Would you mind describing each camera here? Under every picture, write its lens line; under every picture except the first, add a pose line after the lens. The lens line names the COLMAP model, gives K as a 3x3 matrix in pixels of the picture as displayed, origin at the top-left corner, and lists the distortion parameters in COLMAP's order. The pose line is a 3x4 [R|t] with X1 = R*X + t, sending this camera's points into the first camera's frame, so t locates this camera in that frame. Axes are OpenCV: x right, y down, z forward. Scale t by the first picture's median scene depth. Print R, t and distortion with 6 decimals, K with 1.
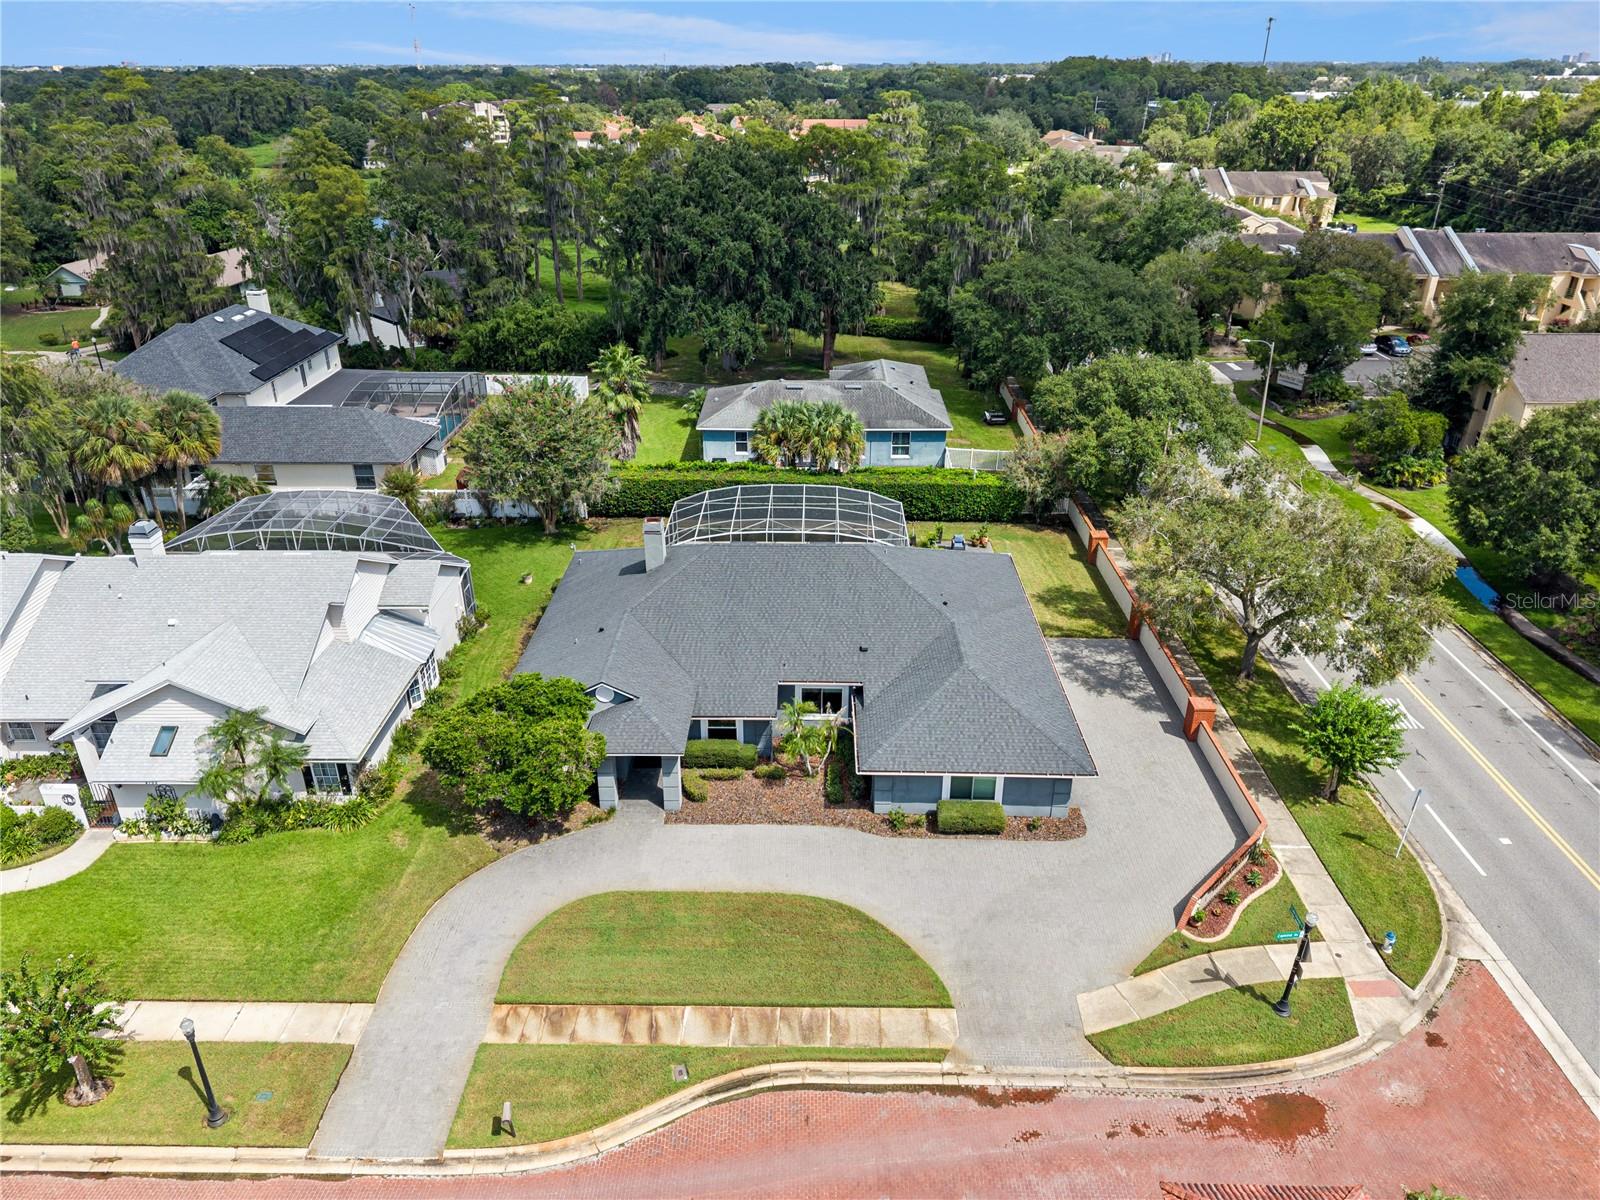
lens RADIAL K [[1093.6, 0, 782.8], [0, 1093.6, 597.4], [0, 0, 1]] dist [0.035021, -0.029296]
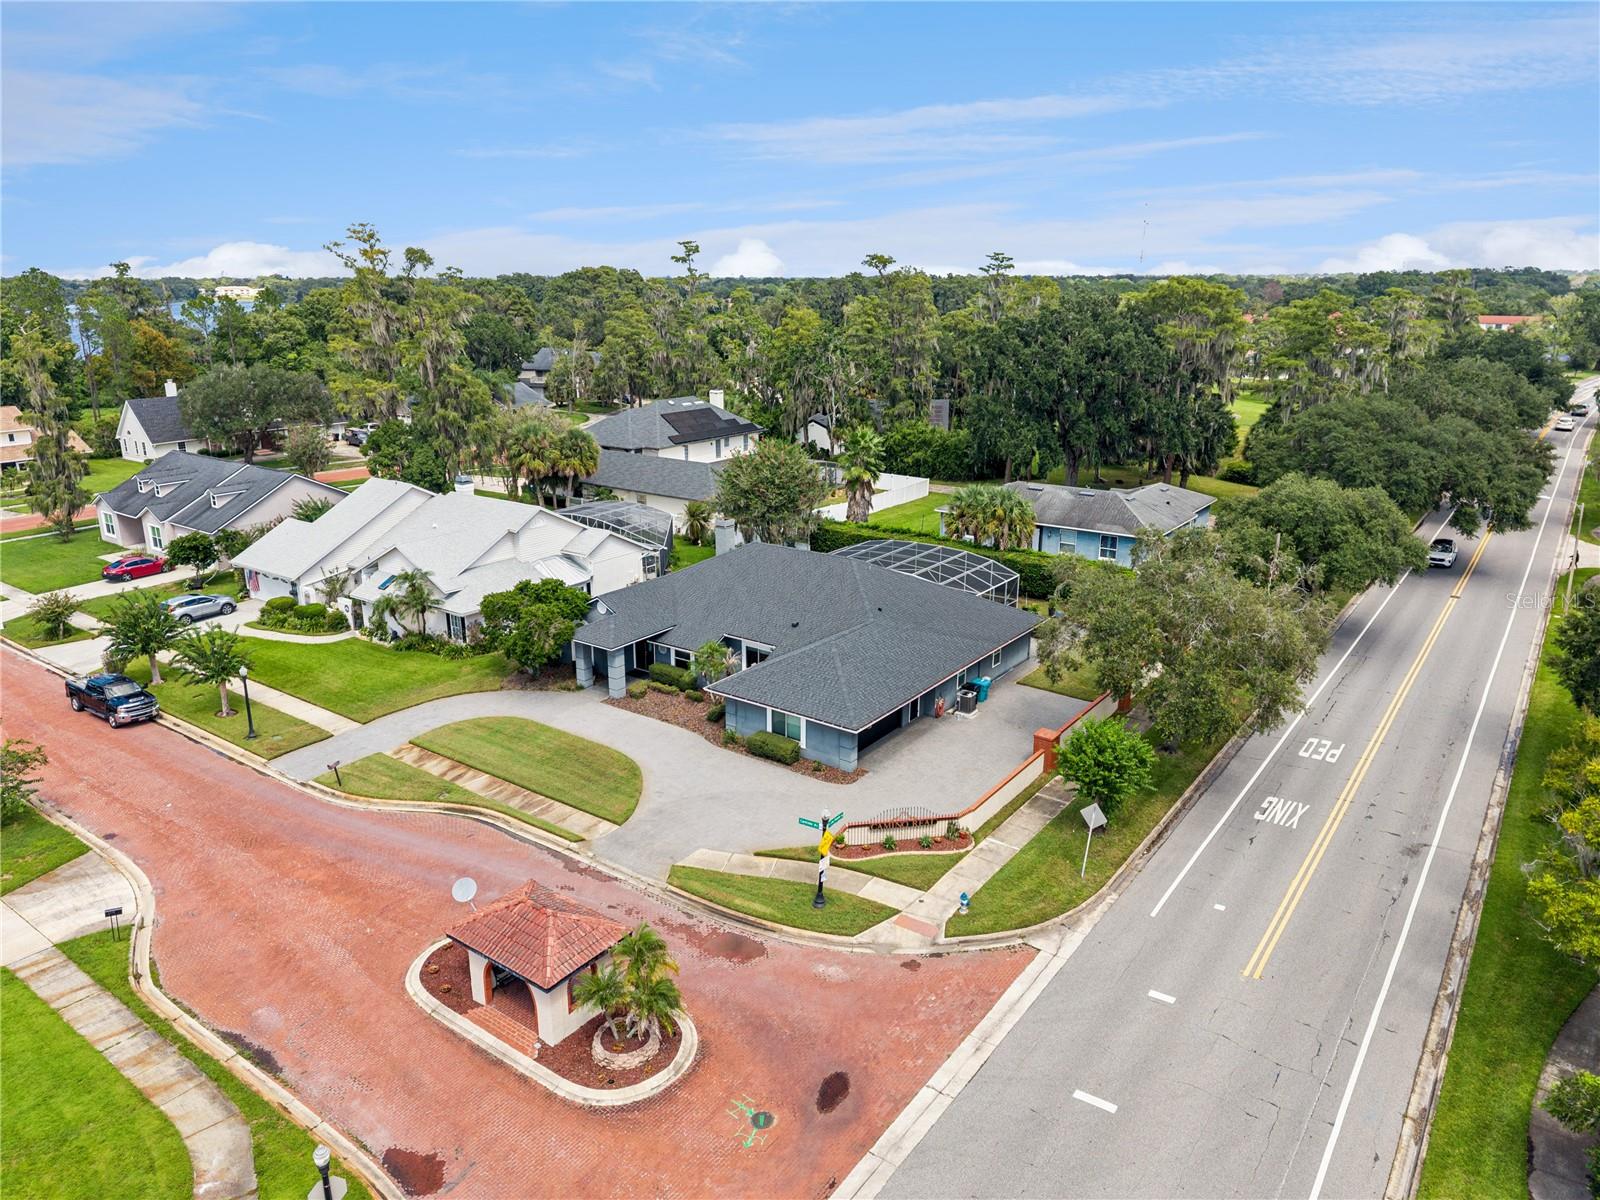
lens RADIAL K [[1072.3, 0, 782.7], [0, 1072.3, 565.6], [0, 0, 1]] dist [0.069035, -0.108137]
pose [[0.816294, 0.148570, -0.558203, 0.997007], [-0.249155, 0.962400, -0.108205, 0.158161], [0.521138, 0.227406, 0.822618, -0.052860]]
